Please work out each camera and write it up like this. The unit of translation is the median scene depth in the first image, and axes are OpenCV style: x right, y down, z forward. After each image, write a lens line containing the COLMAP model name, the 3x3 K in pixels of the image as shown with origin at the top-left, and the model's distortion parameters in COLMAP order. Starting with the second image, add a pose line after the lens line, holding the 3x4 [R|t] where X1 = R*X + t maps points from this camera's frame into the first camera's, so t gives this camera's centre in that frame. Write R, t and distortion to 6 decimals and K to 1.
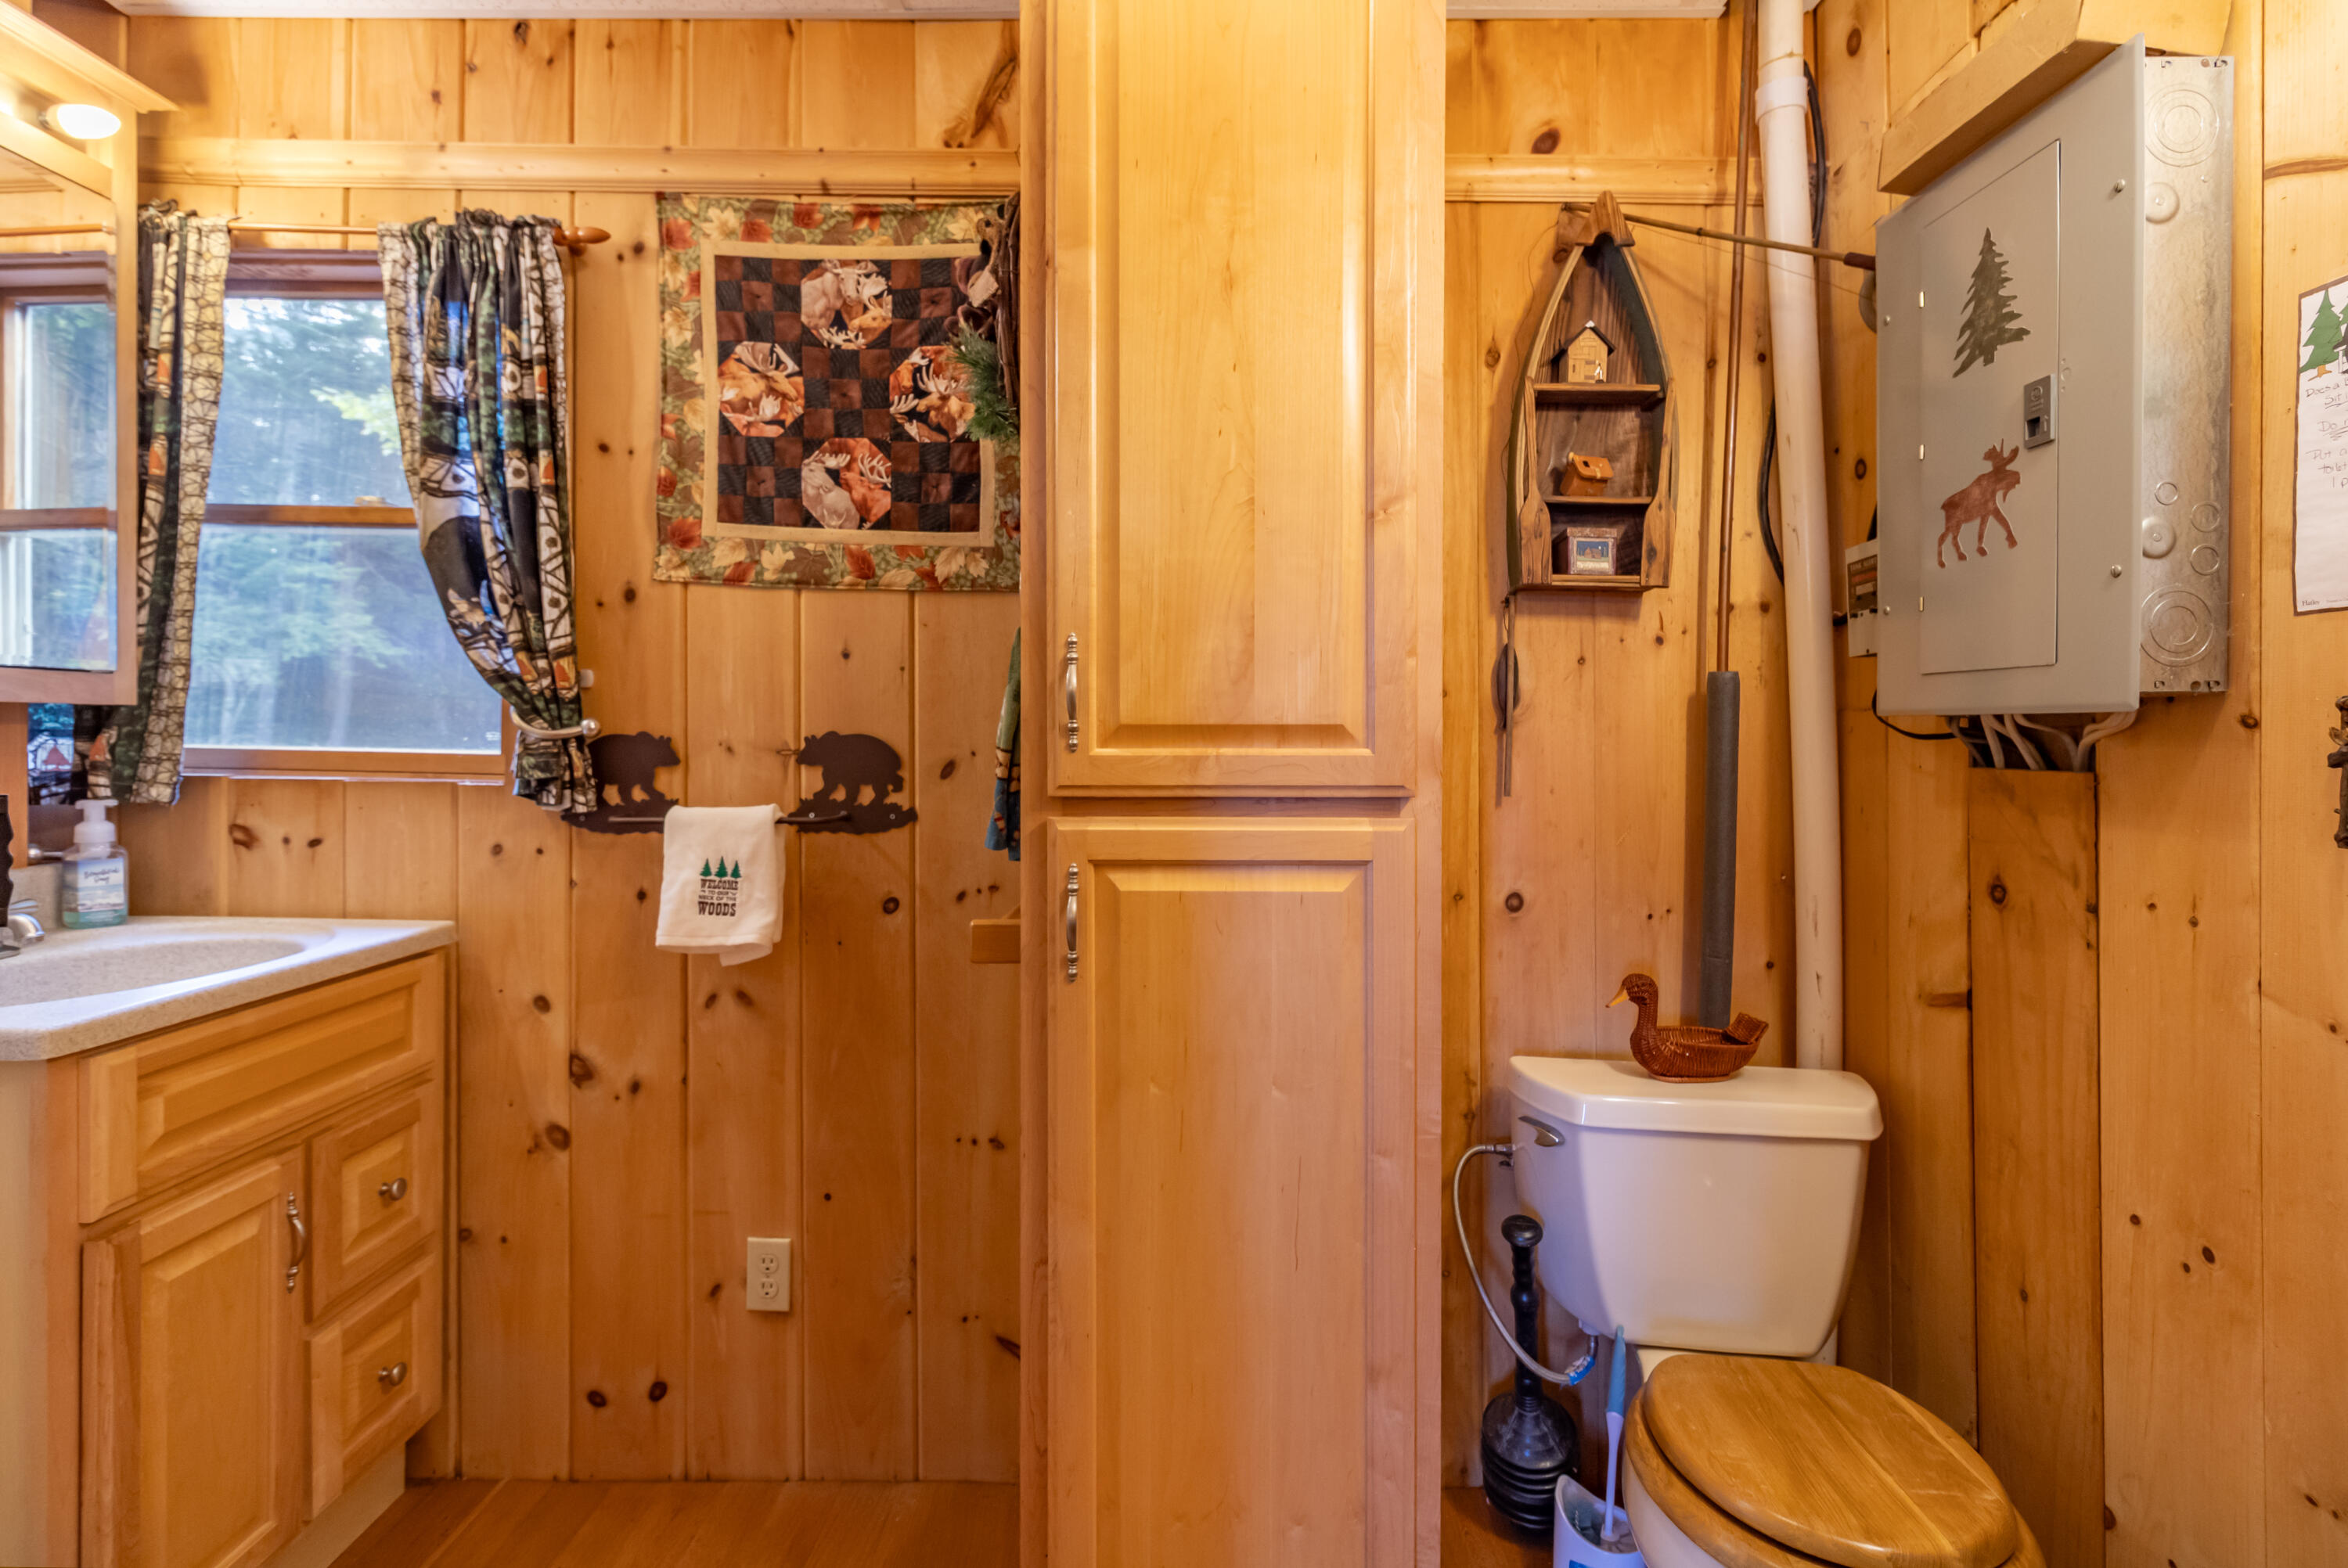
lens RADIAL K [[1128.5, 0, 1176.6], [0, 1128.5, 743.2], [0, 0, 1]] dist [0.004017, -0.000048]
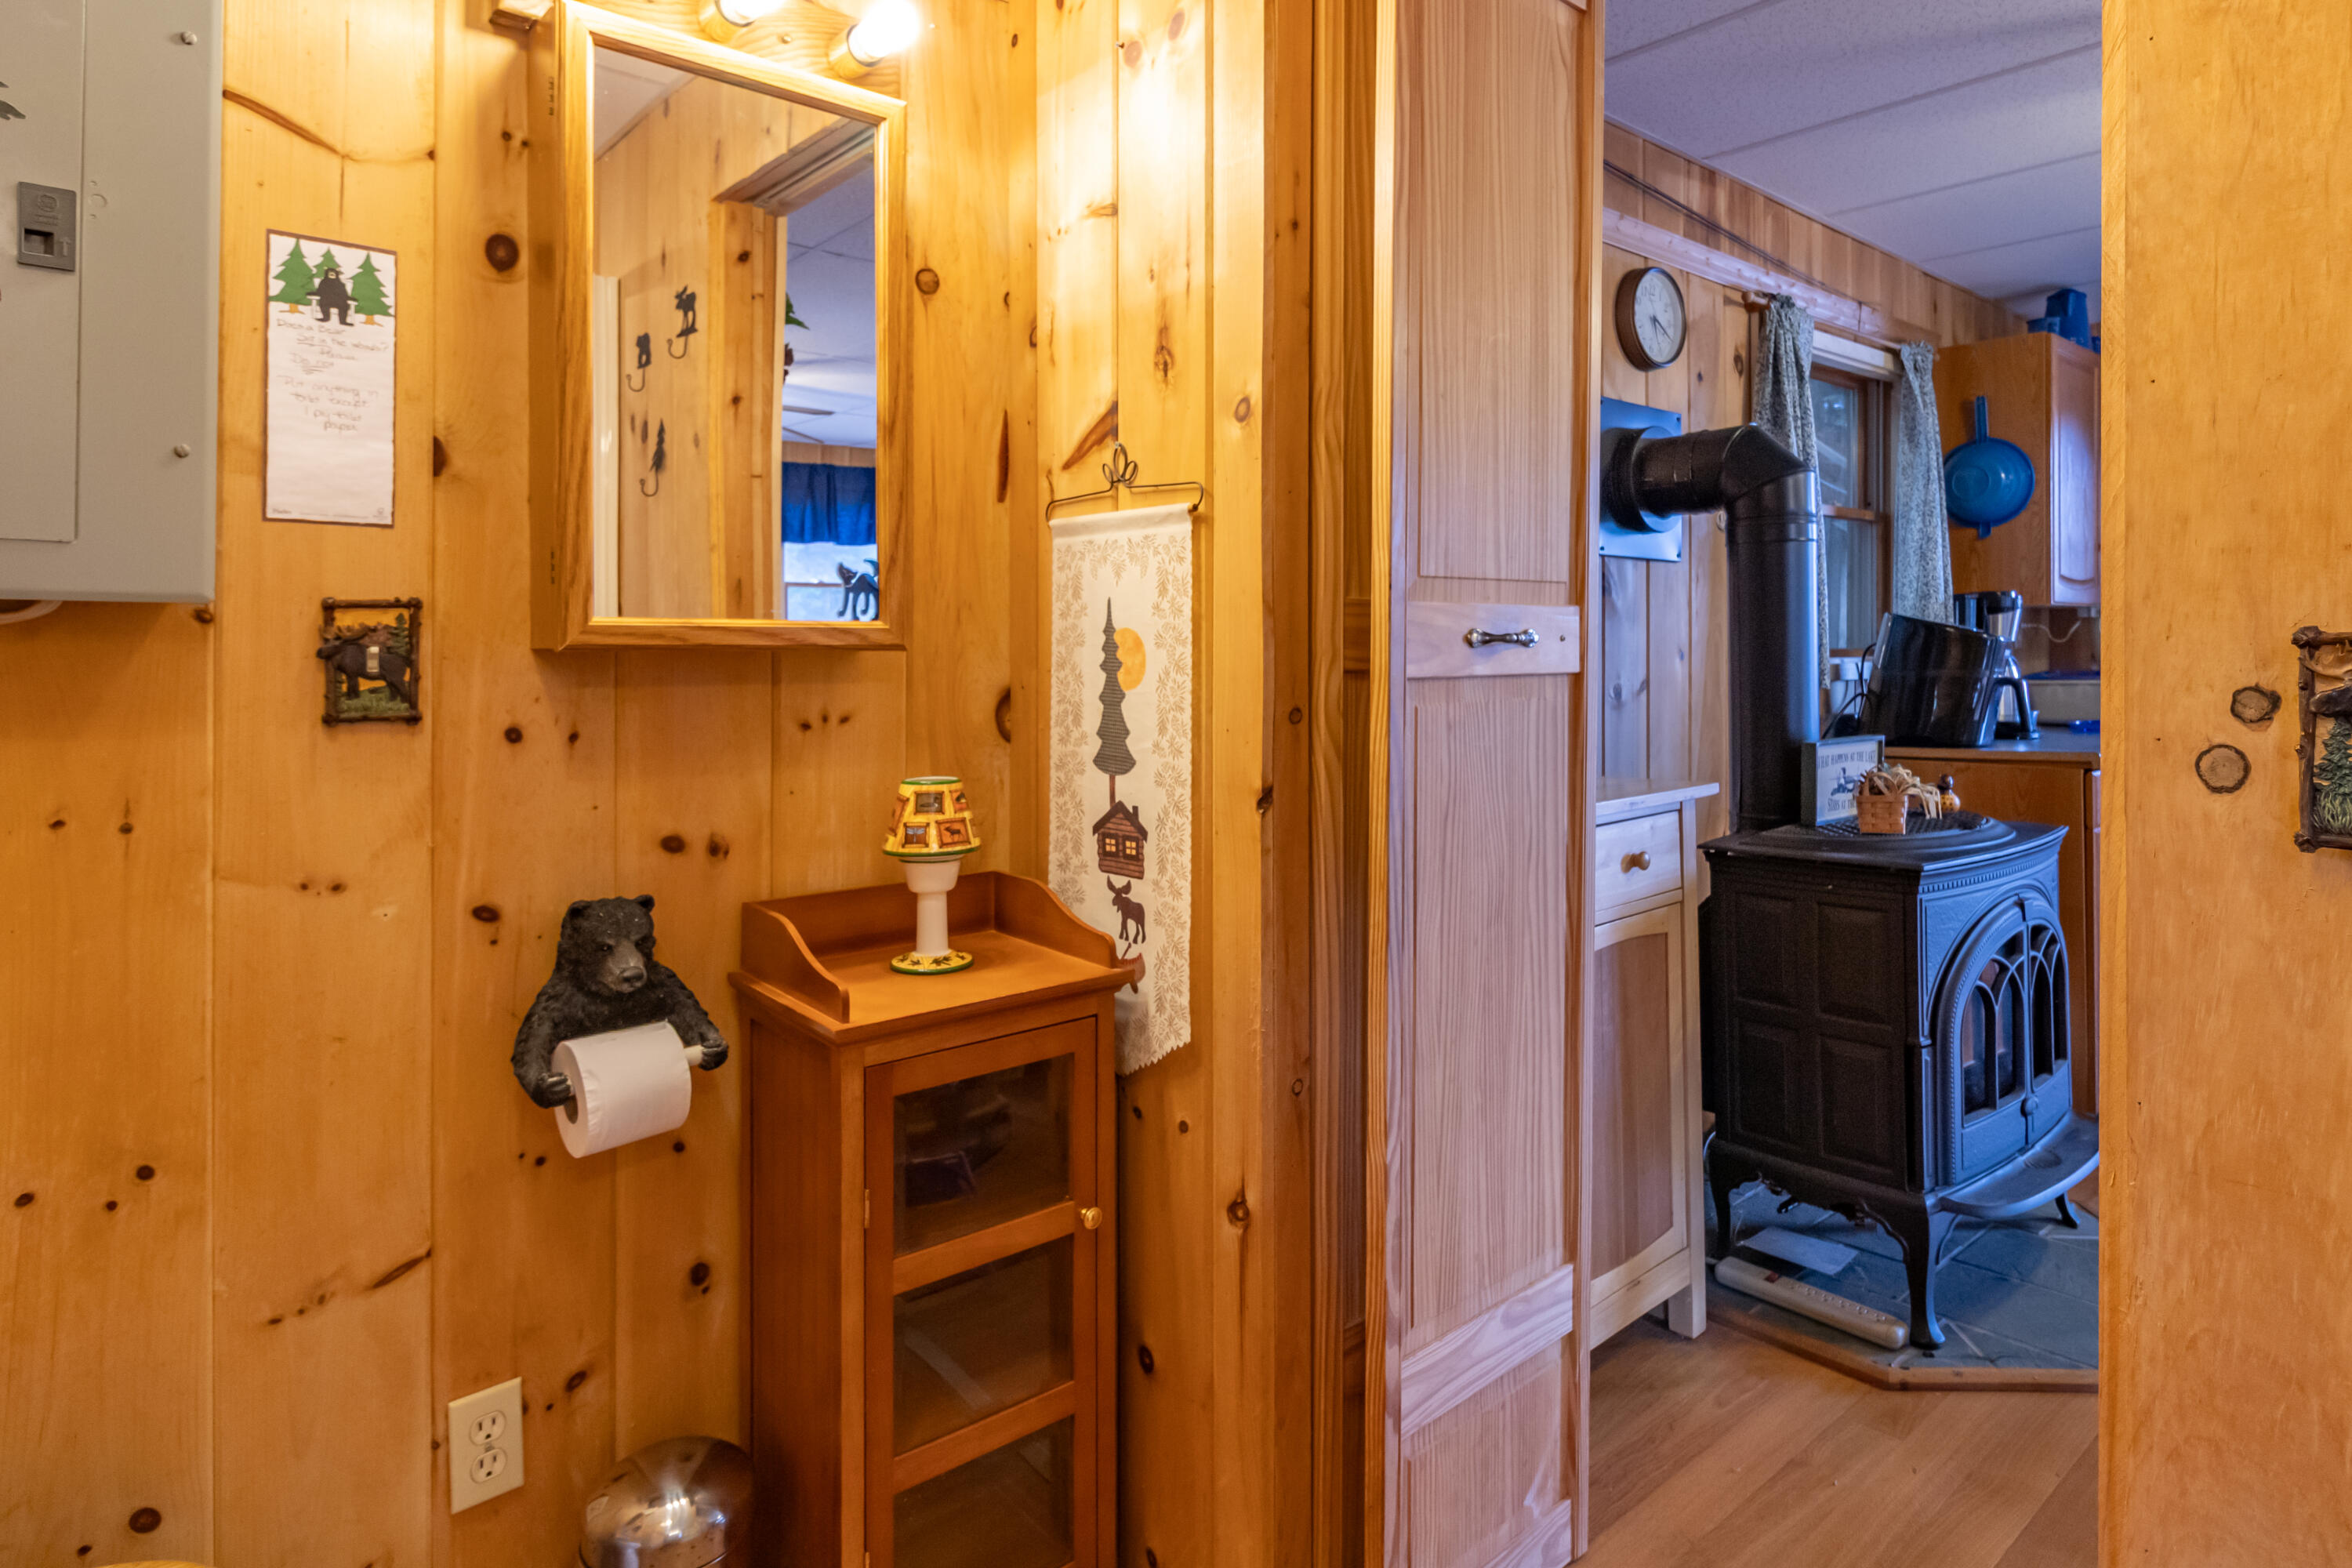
lens RADIAL K [[1325.3, 0, 1218.6], [0, 1325.3, 645.0], [0, 0, 1]] dist [0.003609, -0.000269]
pose [[-0.669449, 0.002100, 0.742855, -0.447366], [0.004074, 0.999991, 0.000844, 0.007592], [-0.742847, 0.003591, -0.669452, 0.907992]]
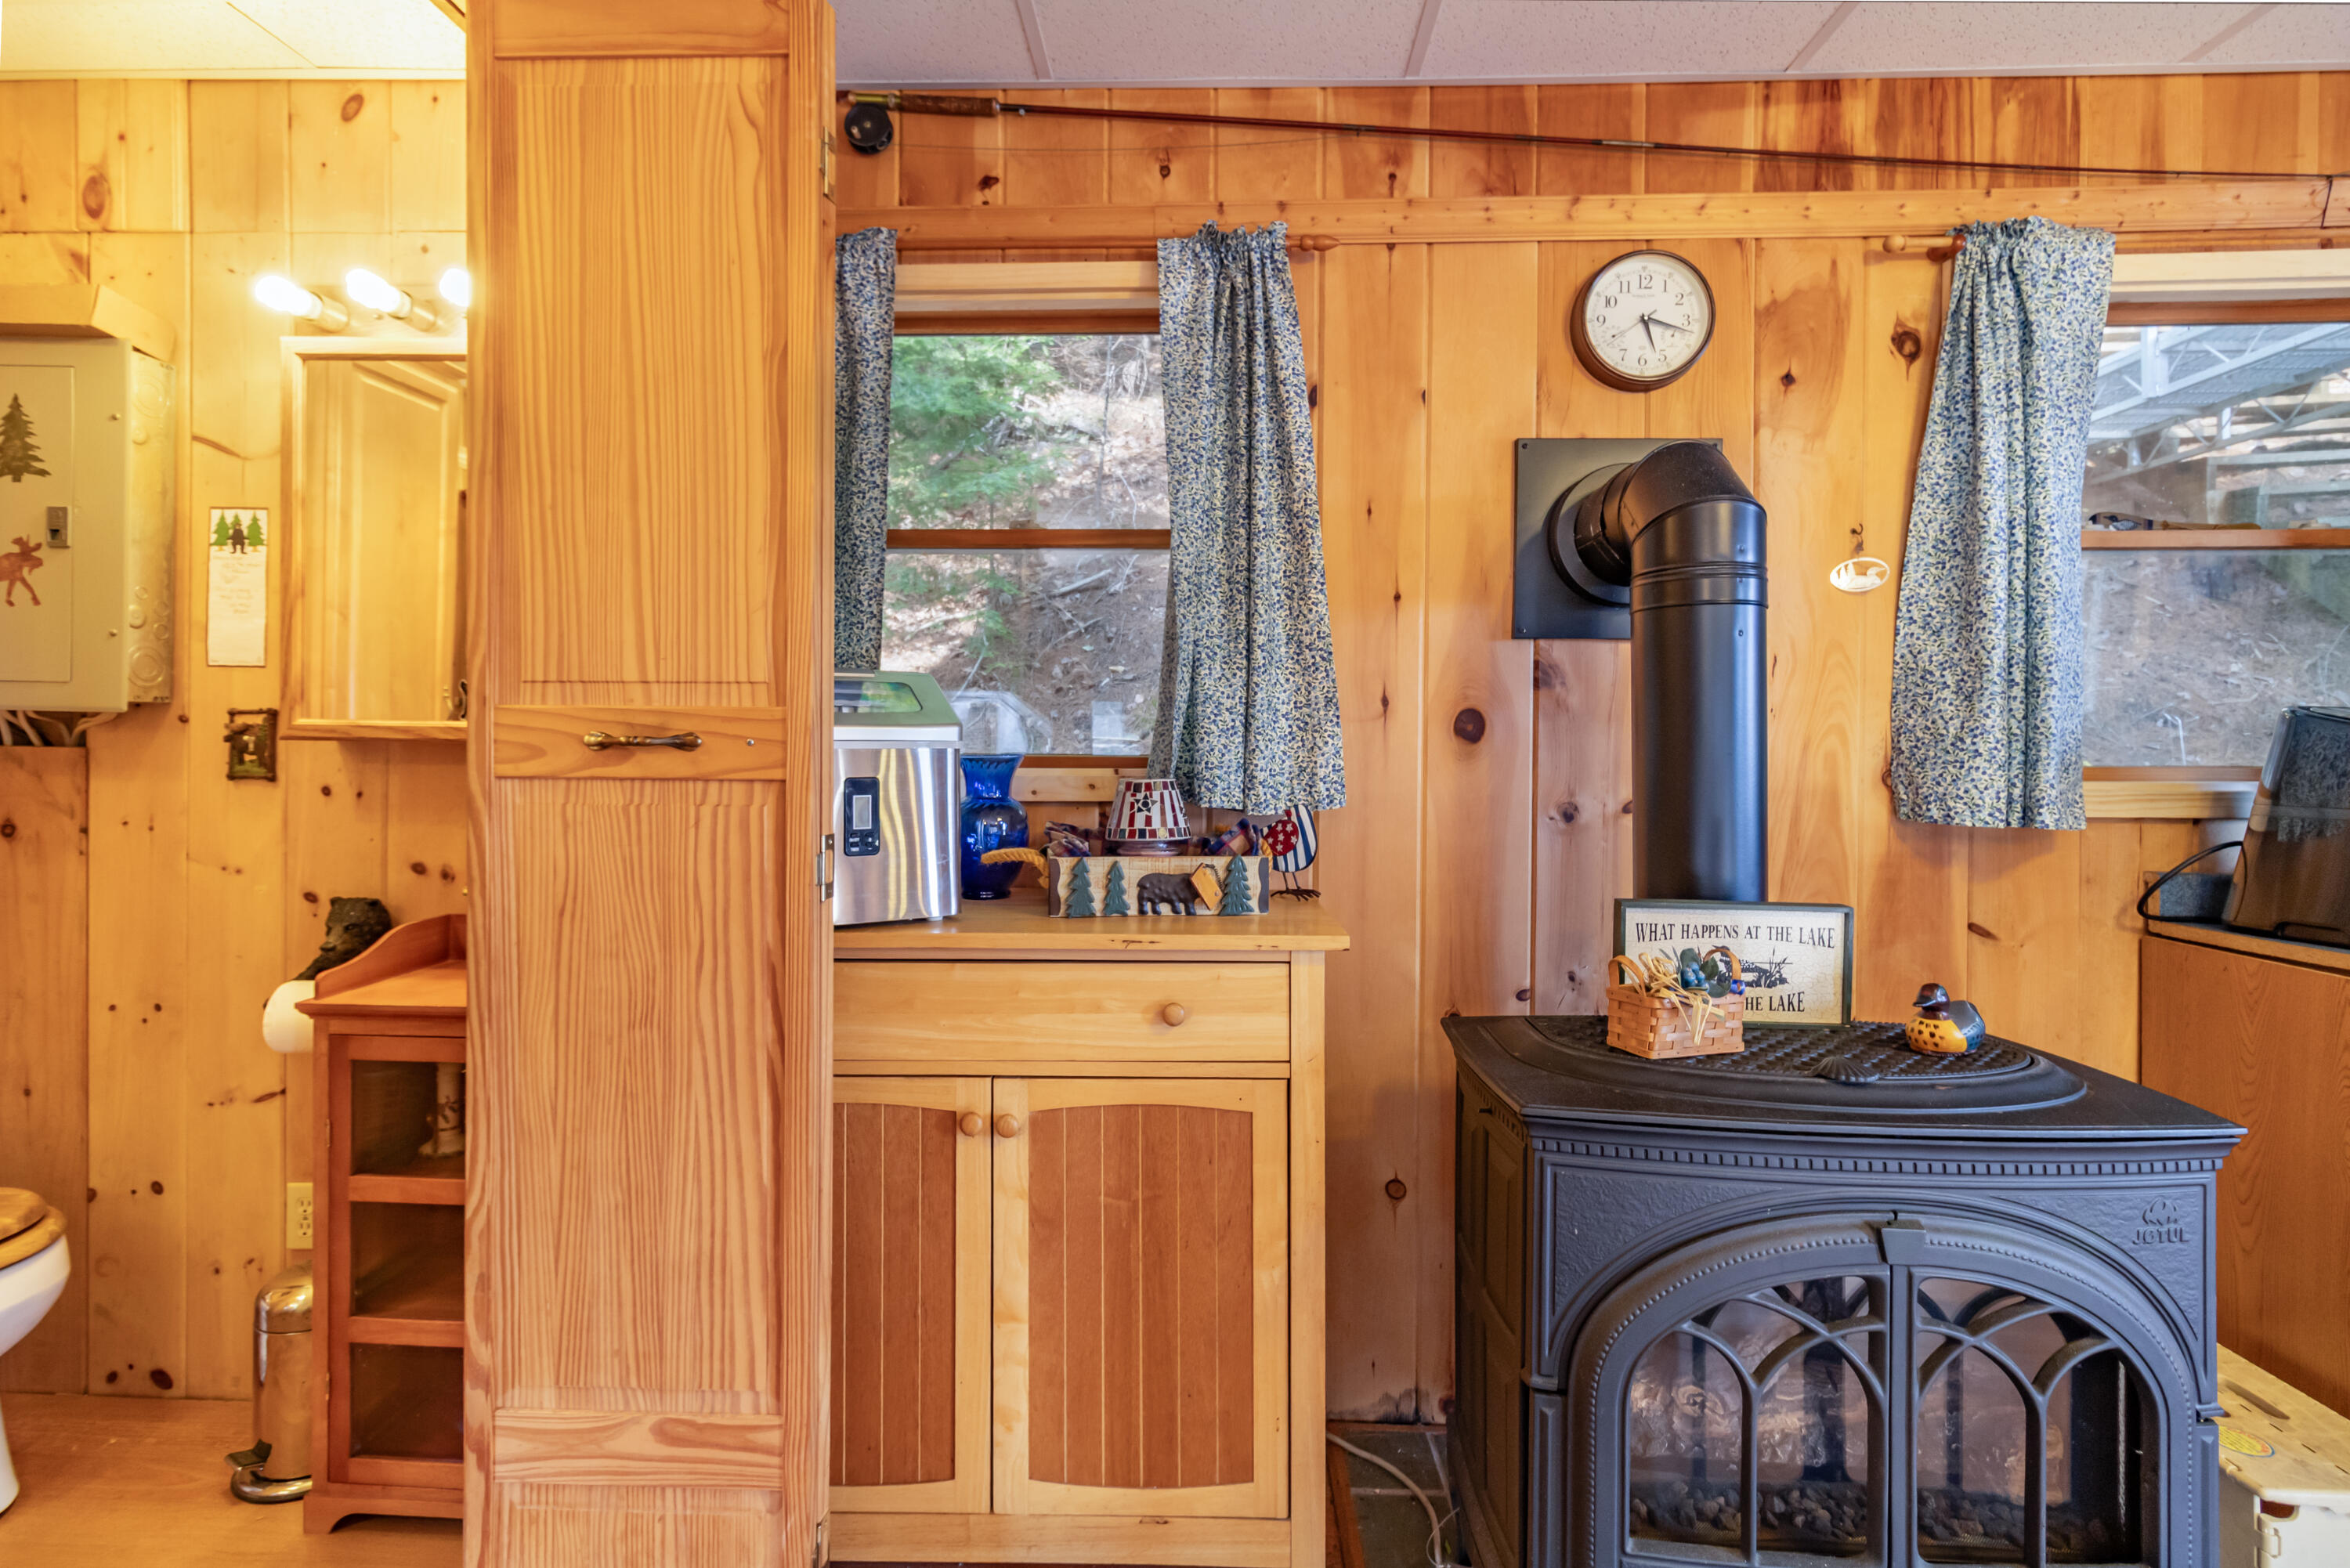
lens RADIAL K [[1097.0, 0, 1163.9], [0, 1097.0, 735.4], [0, 0, 1]] dist [0.003764, 0.000570]
pose [[0.032521, -0.001459, 0.999470, -0.696458], [-0.007858, 0.999968, 0.001715, -0.005917], [-0.999440, -0.007910, 0.032508, -0.581761]]
